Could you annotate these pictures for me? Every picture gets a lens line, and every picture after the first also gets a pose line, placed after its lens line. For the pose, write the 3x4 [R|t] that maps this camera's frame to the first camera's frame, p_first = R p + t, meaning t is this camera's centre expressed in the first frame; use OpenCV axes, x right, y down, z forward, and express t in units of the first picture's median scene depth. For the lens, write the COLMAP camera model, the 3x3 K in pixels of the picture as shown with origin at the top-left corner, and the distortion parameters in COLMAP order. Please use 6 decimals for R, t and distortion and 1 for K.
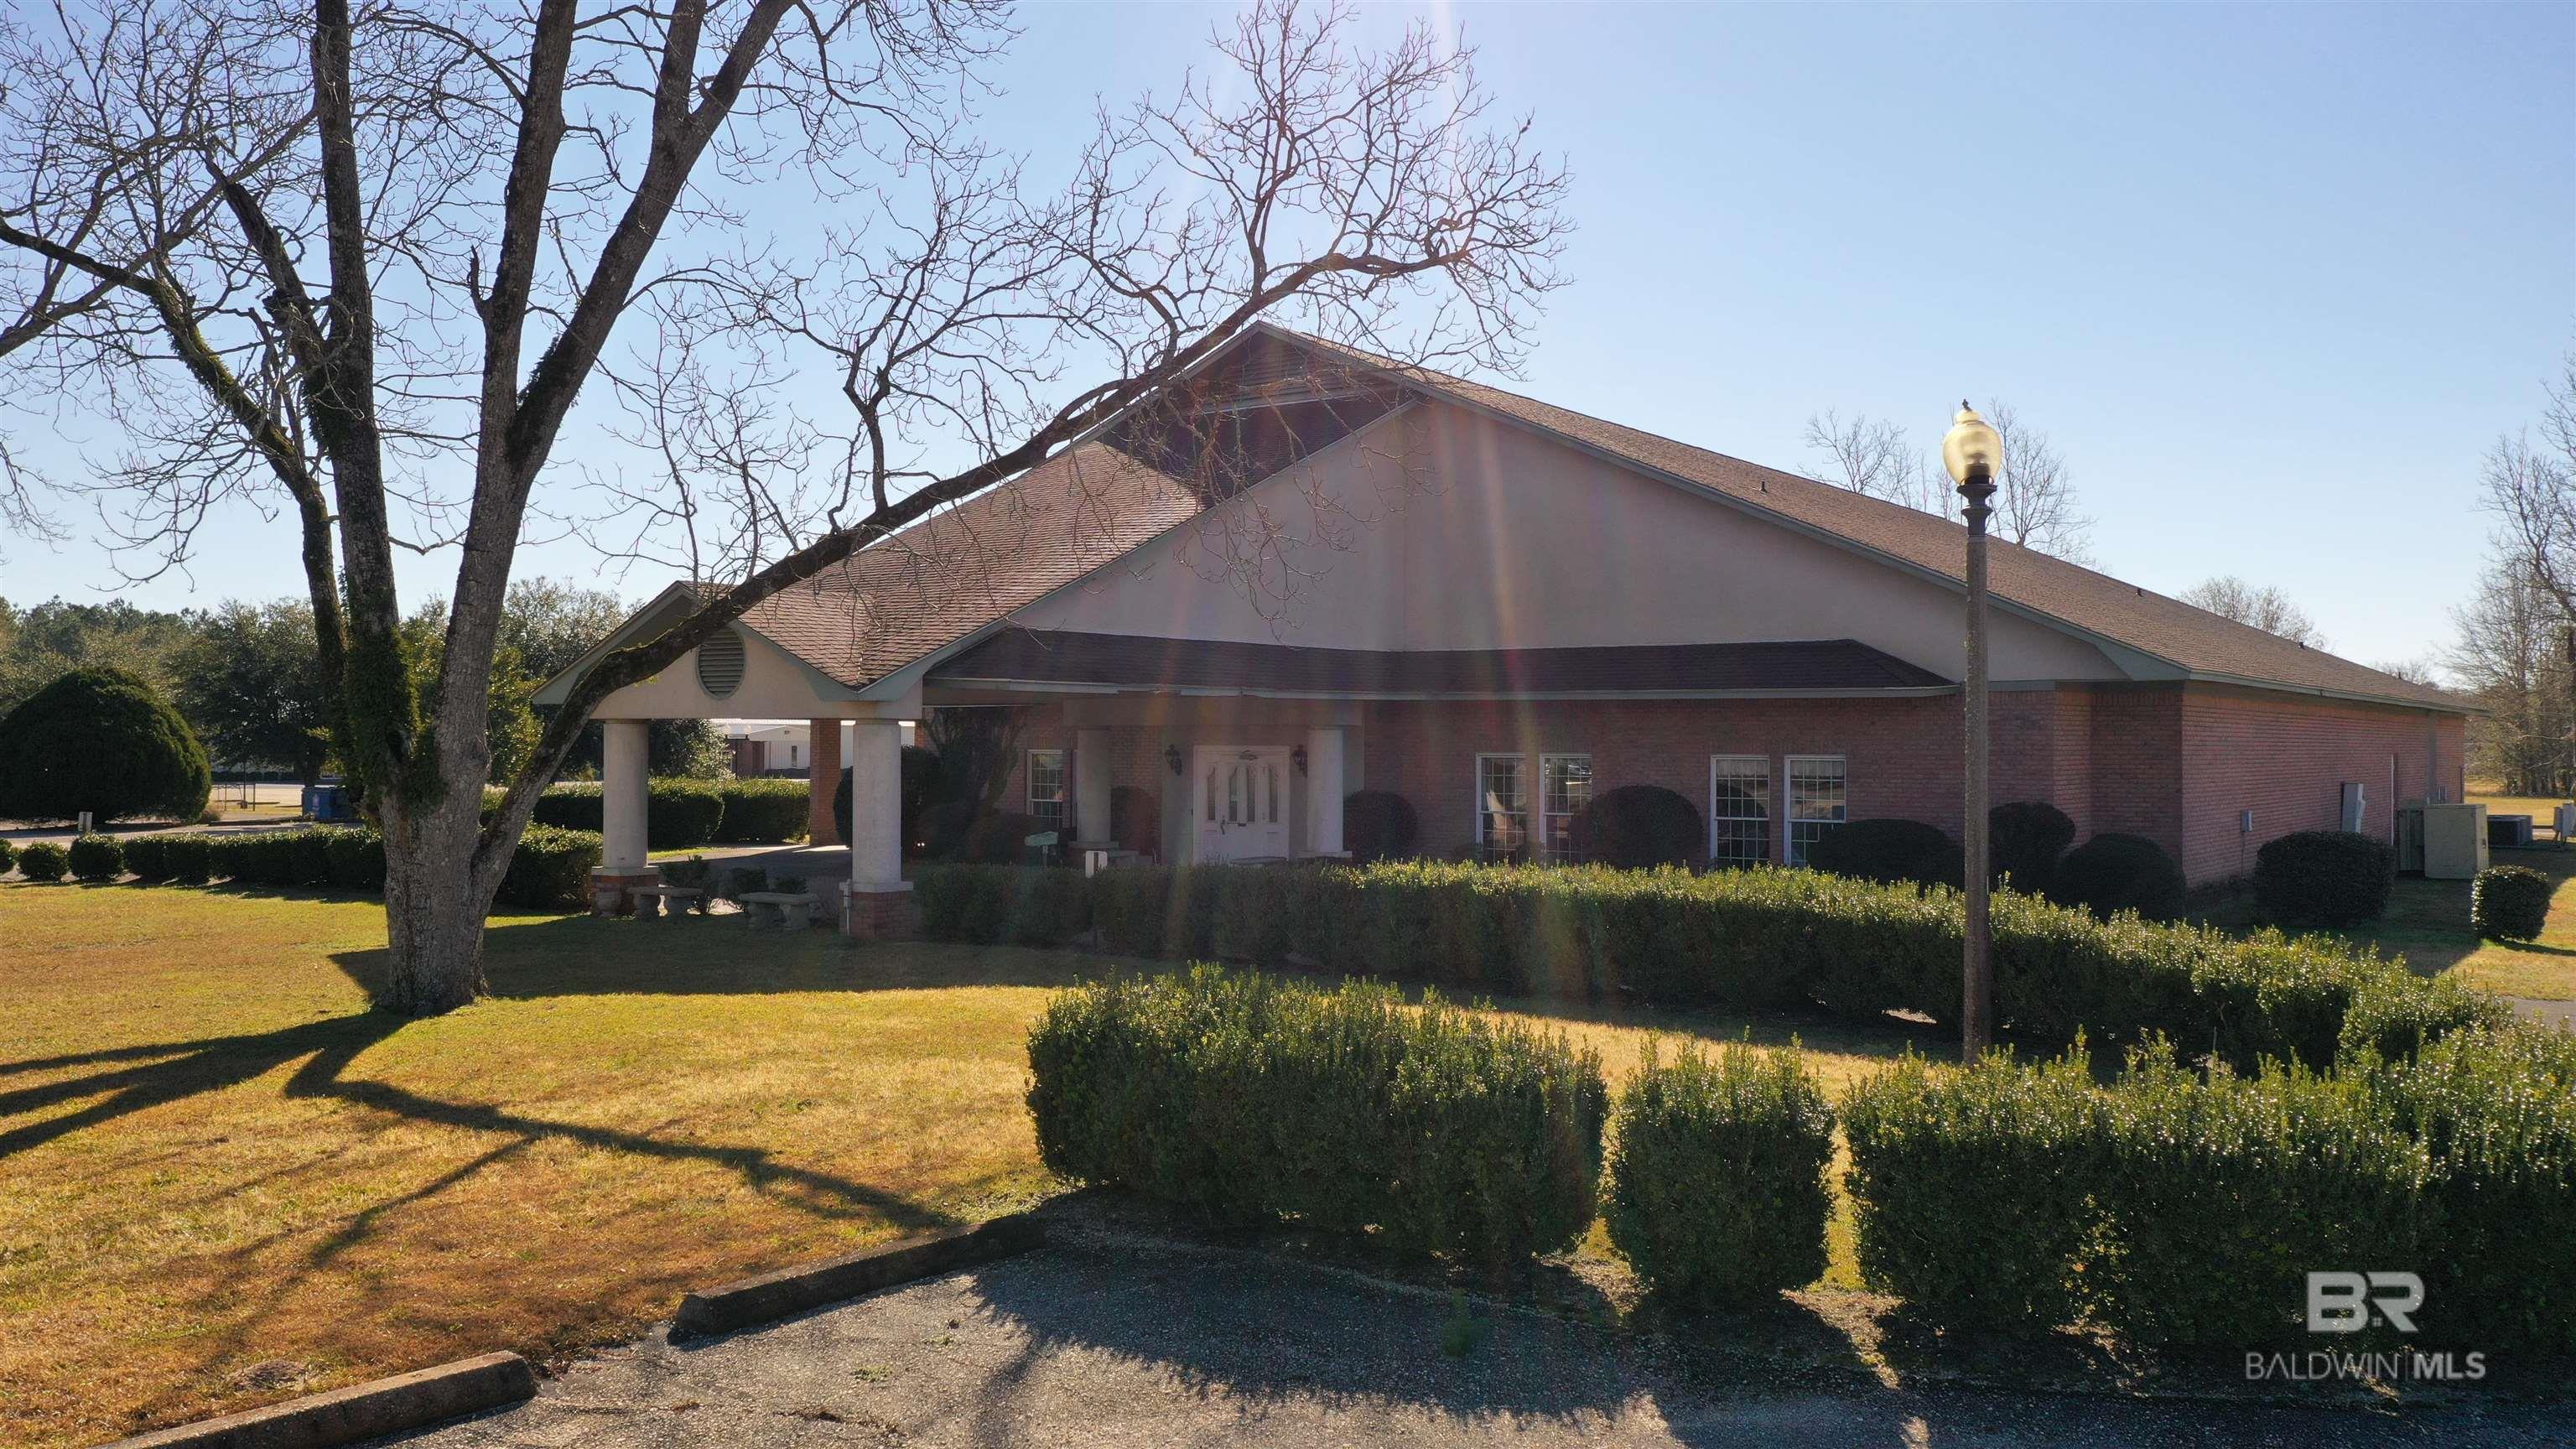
lens RADIAL K [[2049.4, 0, 1288.0], [0, 2049.4, 724.5], [0, 0, 1]] dist [0.009267, 0.008910]
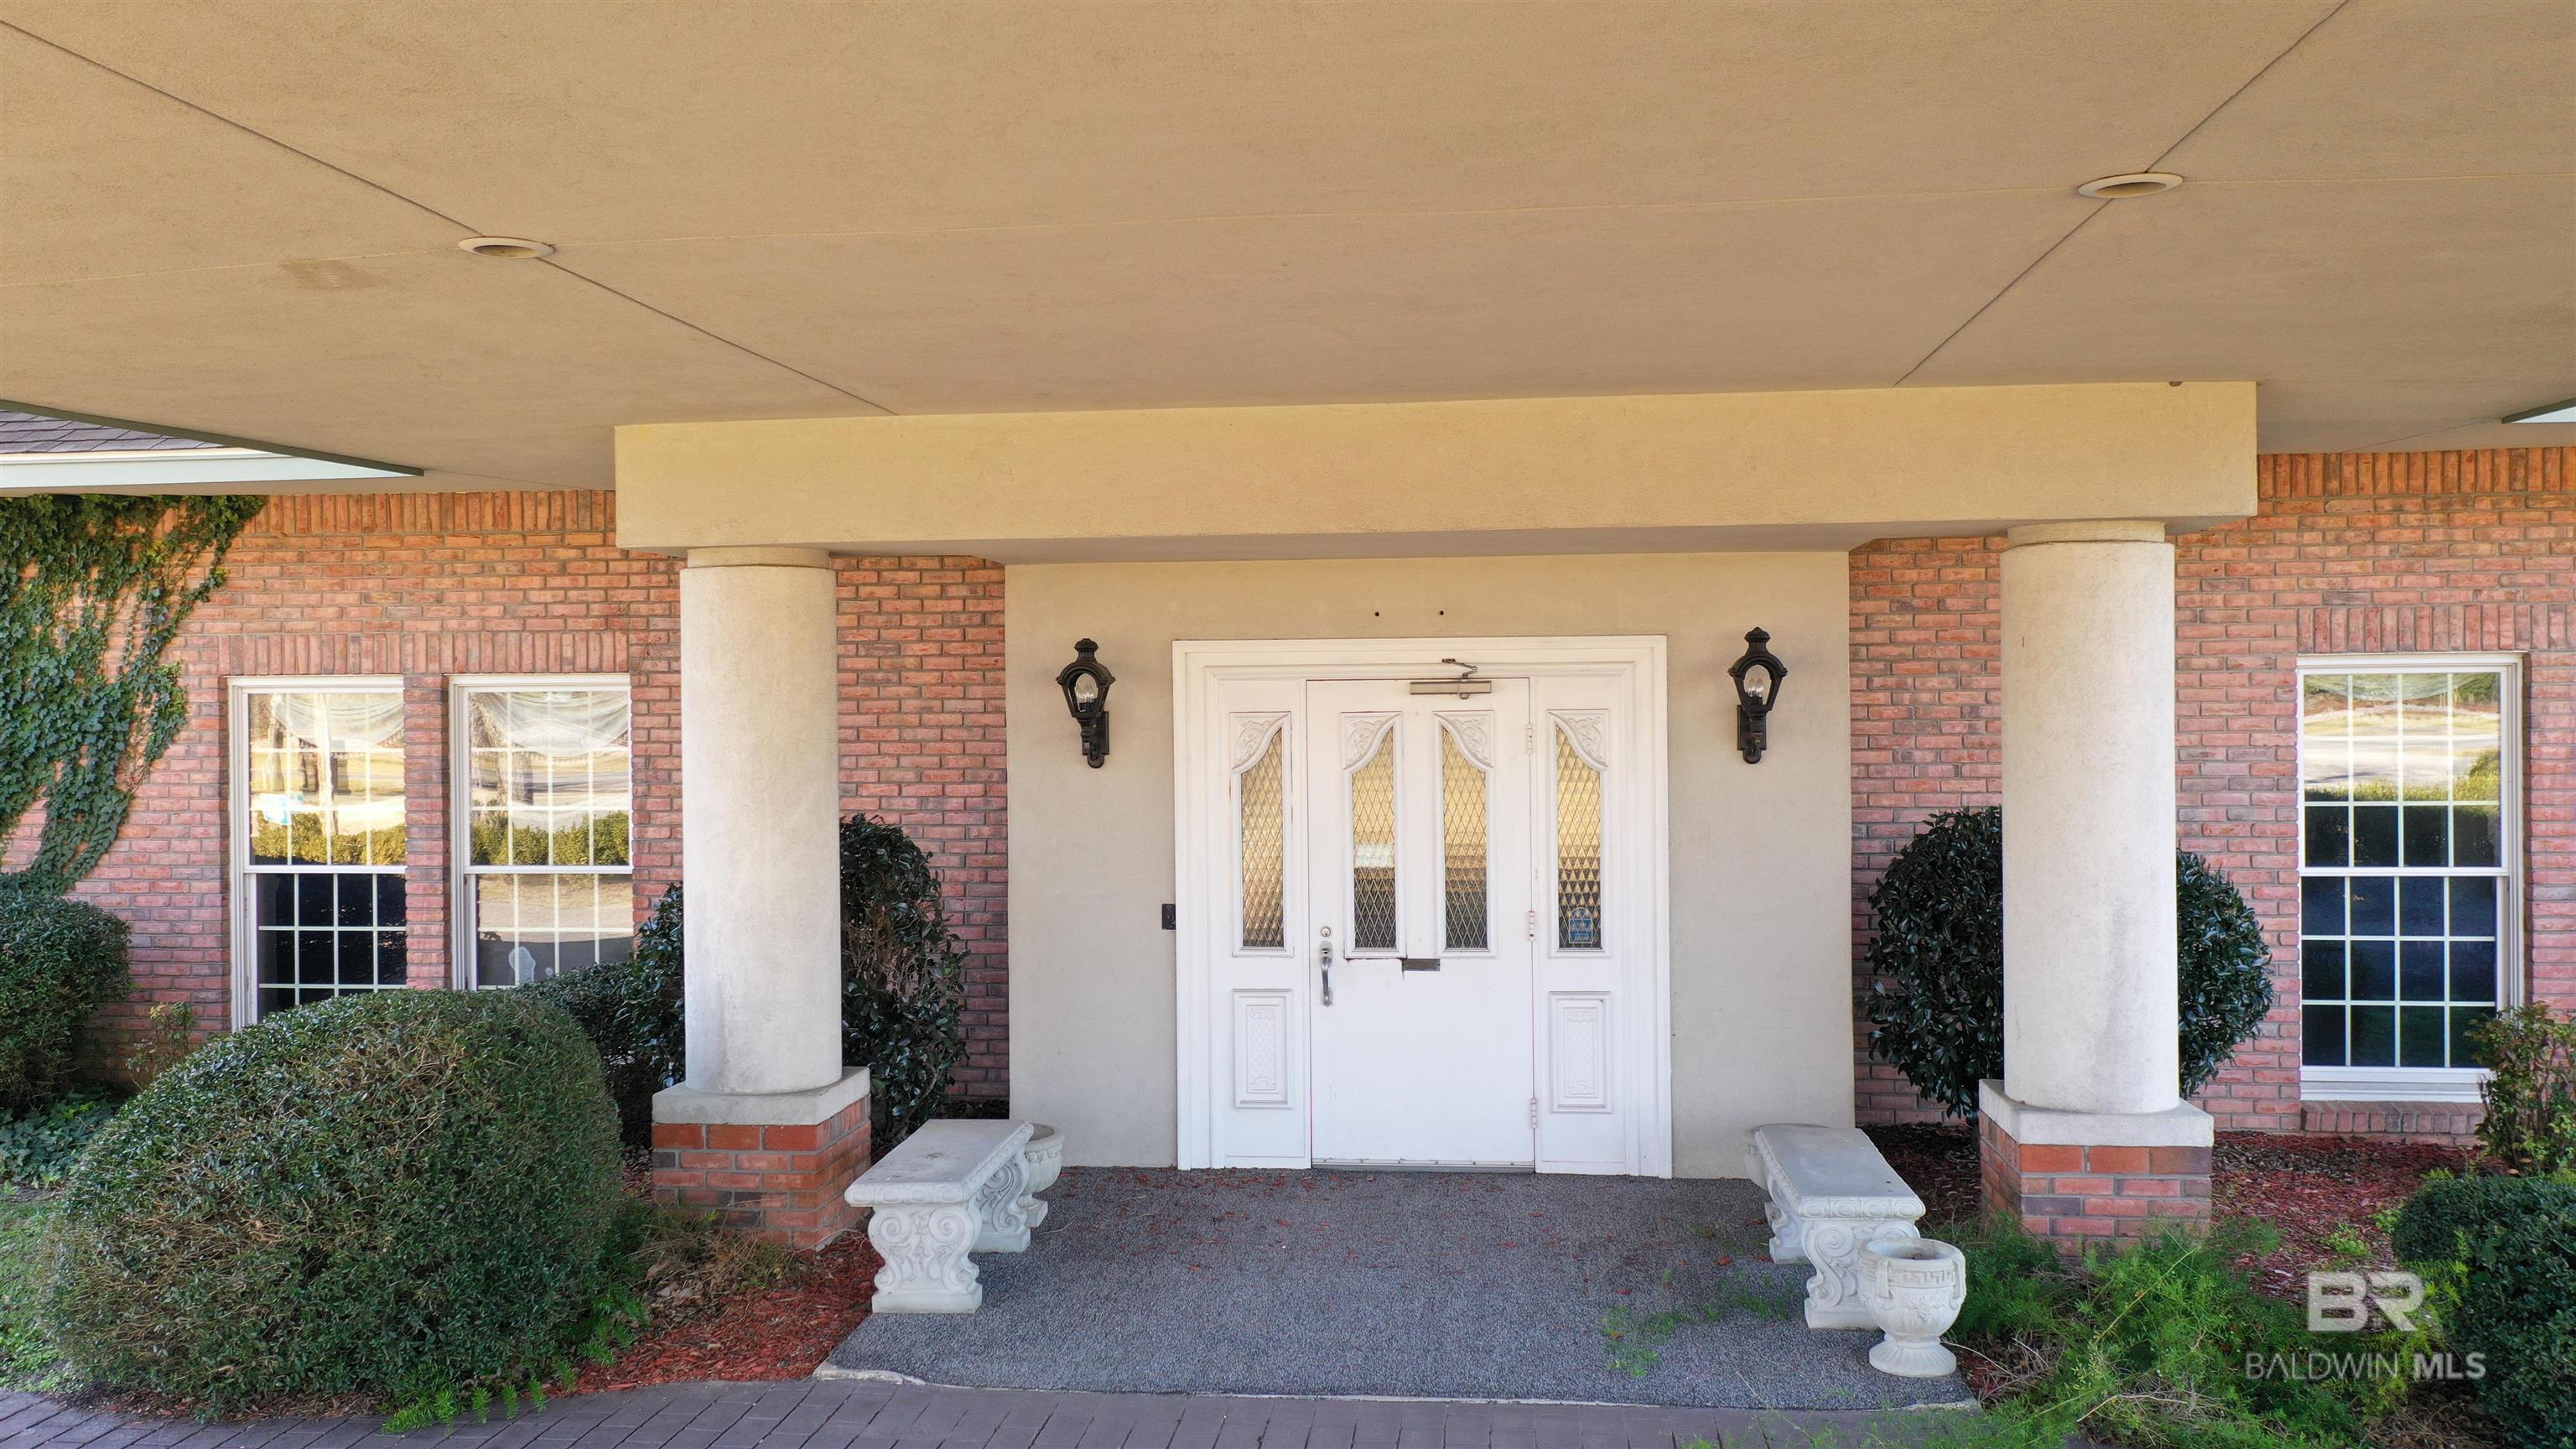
lens RADIAL K [[2049.4, 0, 1288.0], [0, 2049.4, 724.5], [0, 0, 1]] dist [0.009267, 0.008910]
pose [[0.873994, -0.018001, 0.485603, -0.169073], [0.007697, 0.999701, 0.023205, 0.016056], [-0.485875, -0.016544, 0.873872, 0.871047]]
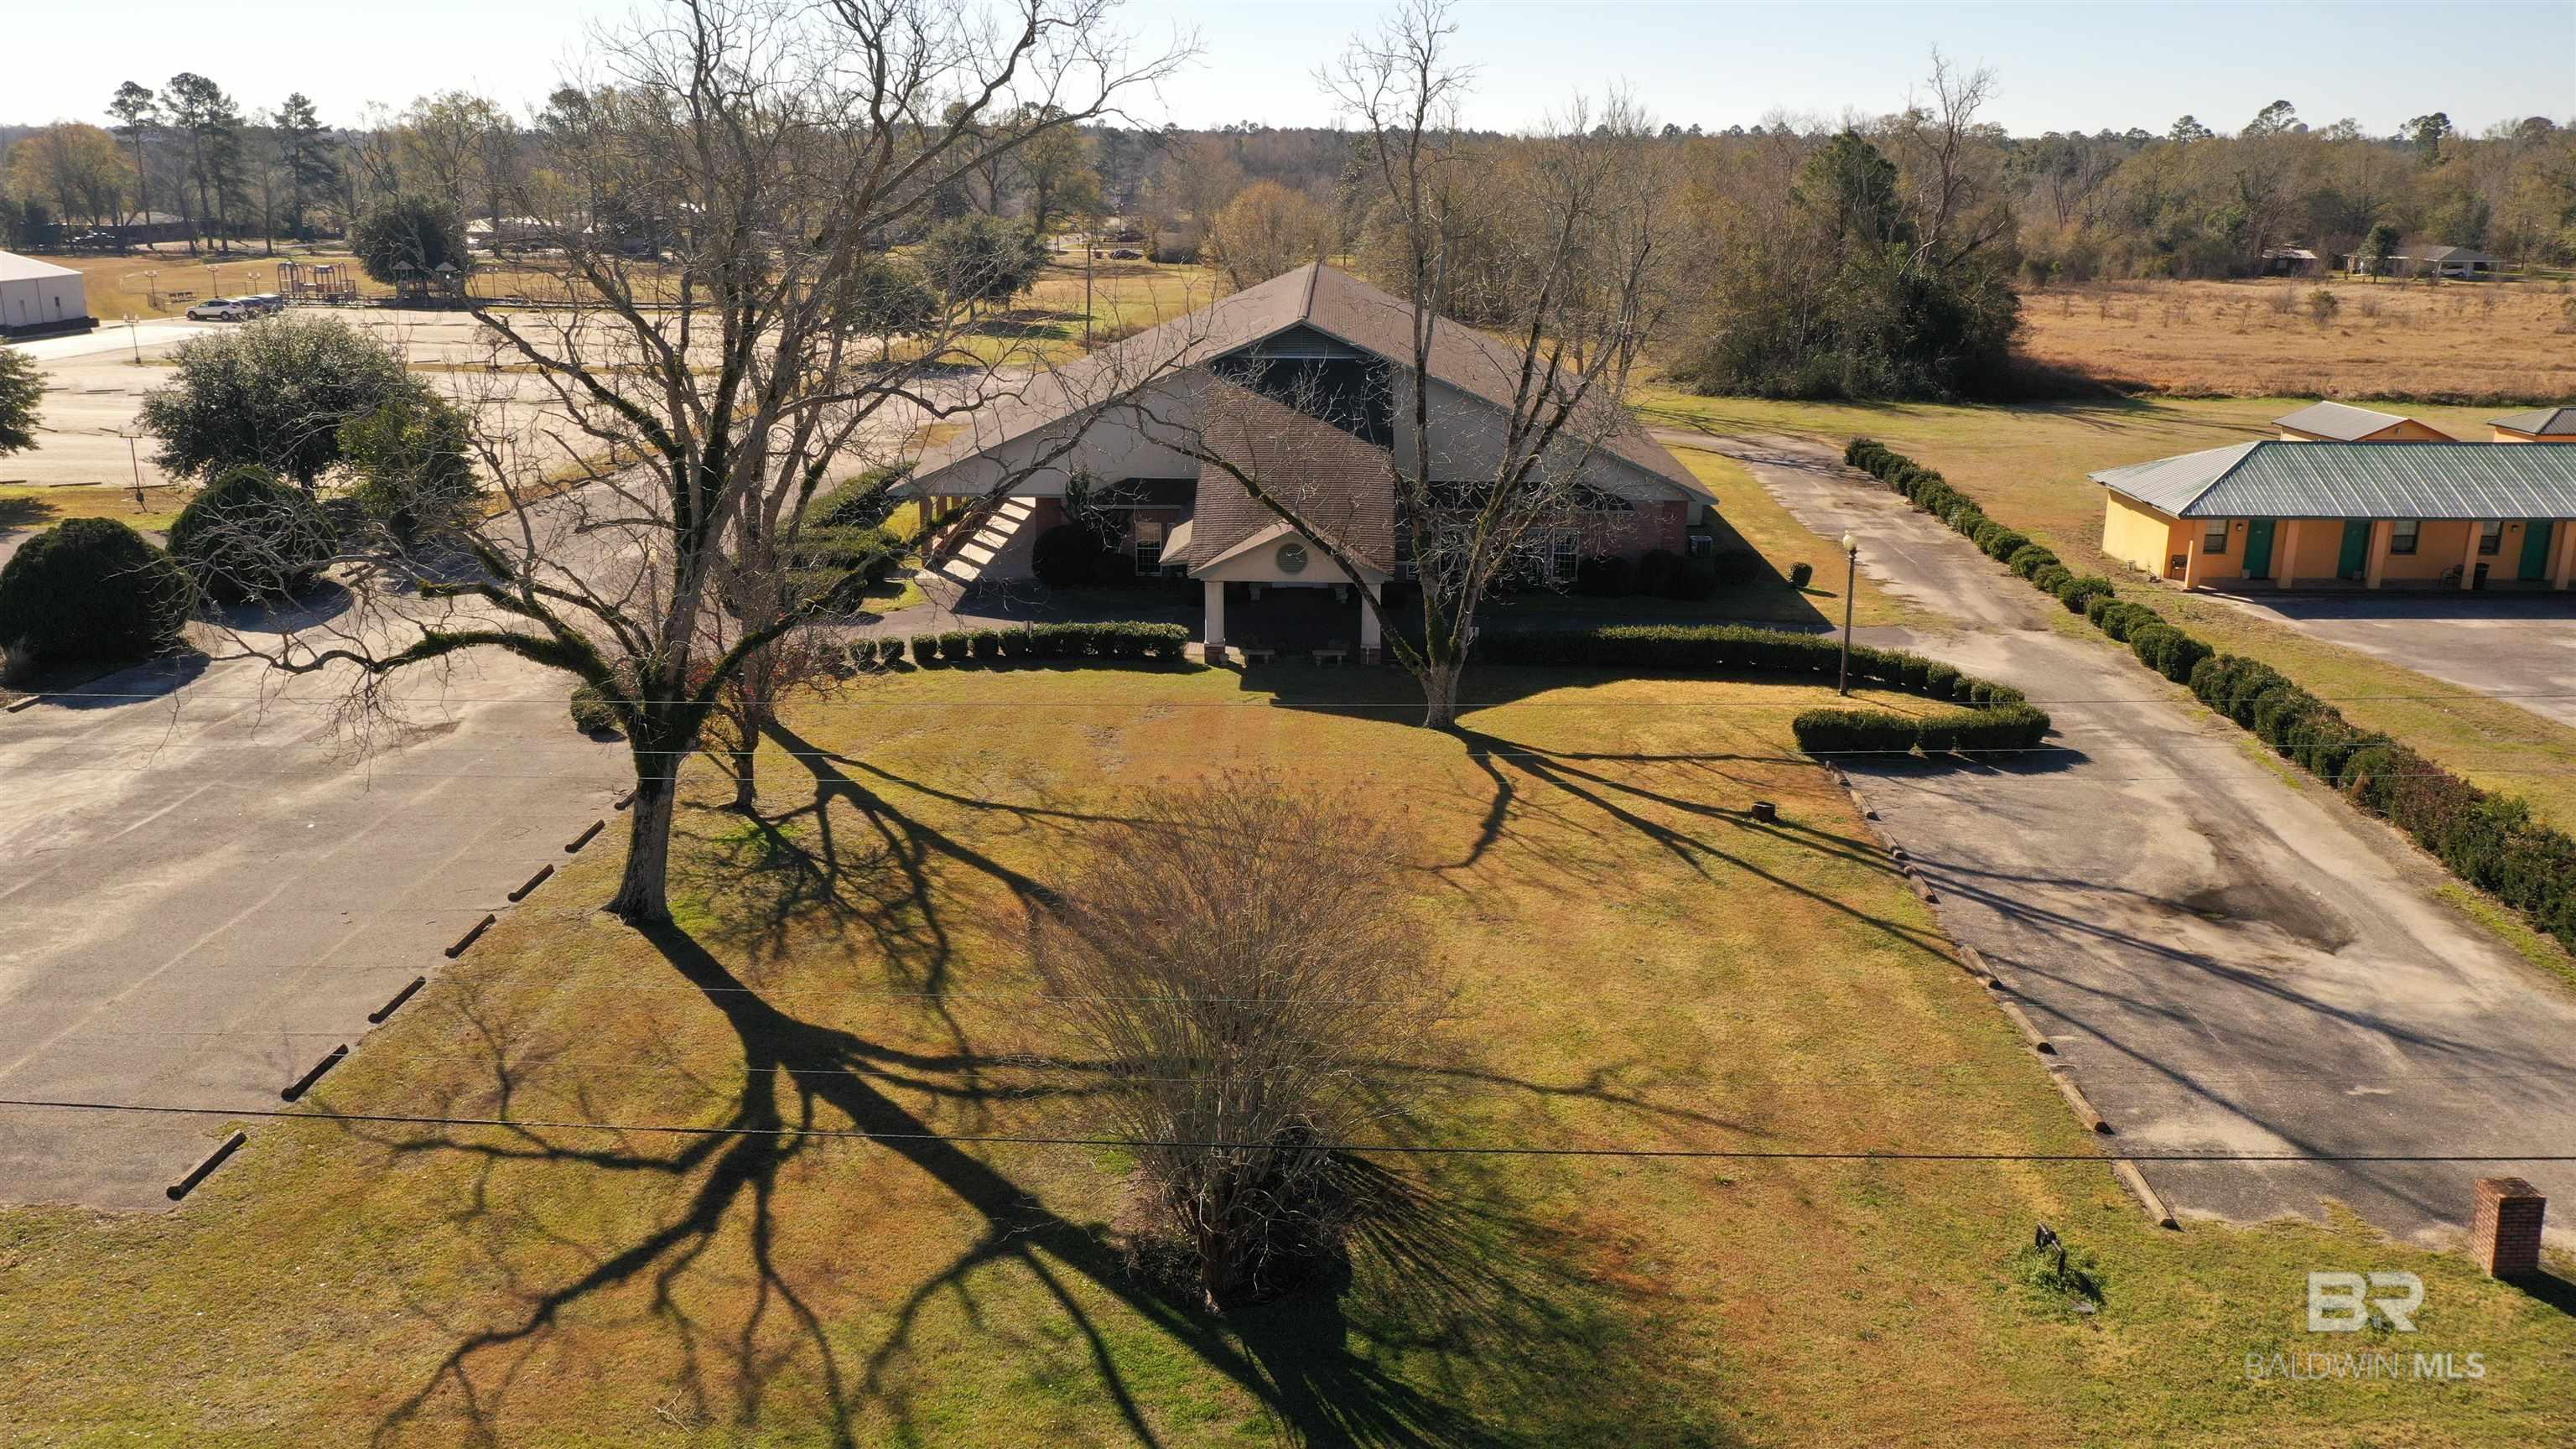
lens RADIAL K [[2049.4, 0, 1288.0], [0, 2049.4, 724.5], [0, 0, 1]] dist [0.009267, 0.008910]
pose [[0.828985, -0.154857, 0.537404, -1.312346], [-0.005732, 0.958498, 0.285041, -0.433558], [-0.559241, -0.239375, 0.793693, -0.781482]]
